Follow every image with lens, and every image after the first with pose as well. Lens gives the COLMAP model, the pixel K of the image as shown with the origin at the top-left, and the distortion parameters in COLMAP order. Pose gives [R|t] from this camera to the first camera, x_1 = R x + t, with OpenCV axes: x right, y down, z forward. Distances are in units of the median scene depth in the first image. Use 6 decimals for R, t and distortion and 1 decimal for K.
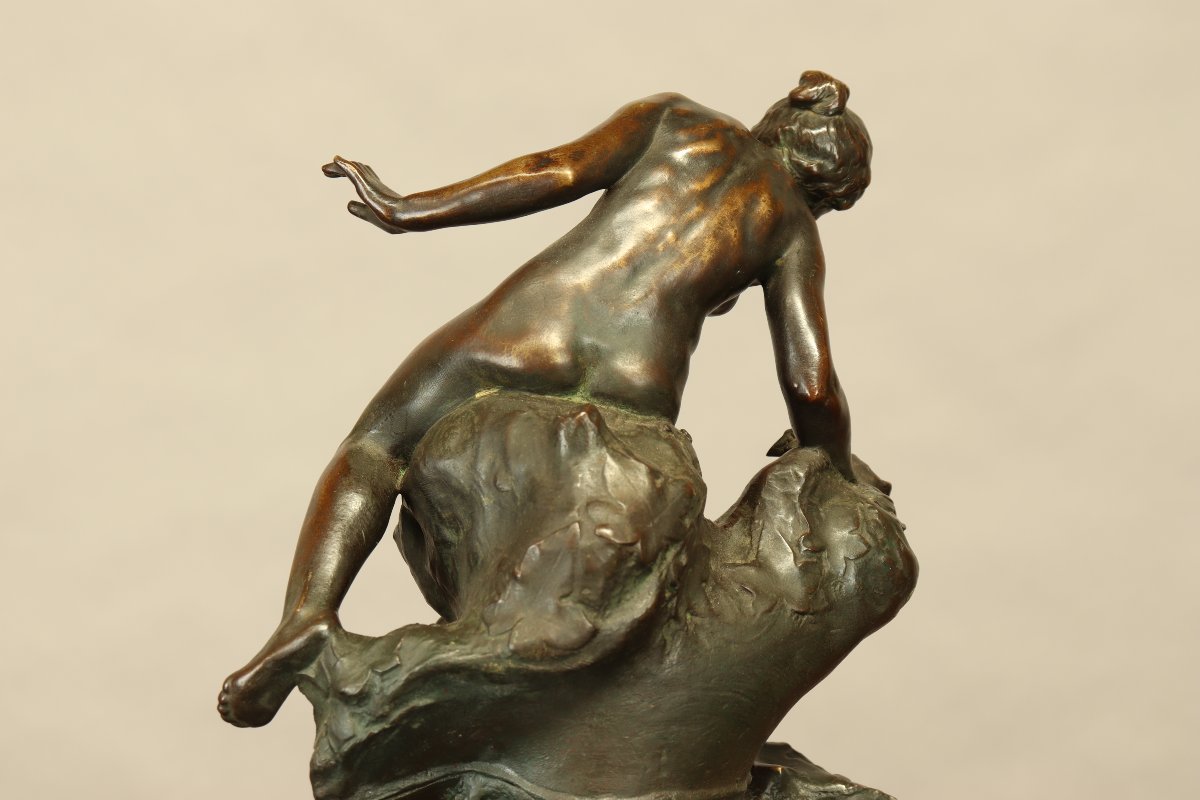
lens RADIAL K [[2488.5, 0, 596.8], [0, 2488.5, 401.8], [0, 0, 1]] dist [0.149835, 0.000000]
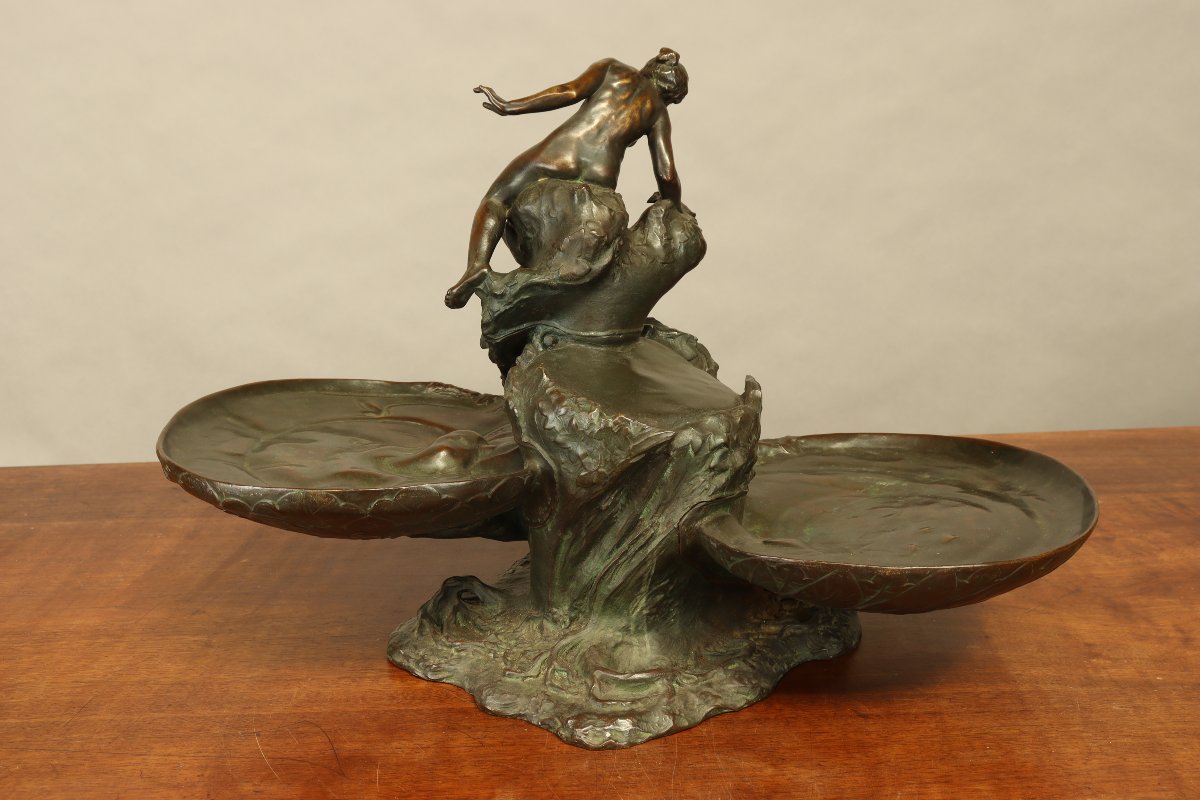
lens RADIAL K [[1583.2, 0, 598.5], [0, 1583.2, 411.9], [0, 0, 1]] dist [0.023570, 0.000000]
pose [[0.996700, -0.019747, 0.078735, -0.120601], [0.007251, 0.987740, 0.155937, -0.021144], [-0.080849, -0.154851, 0.984624, -0.660951]]
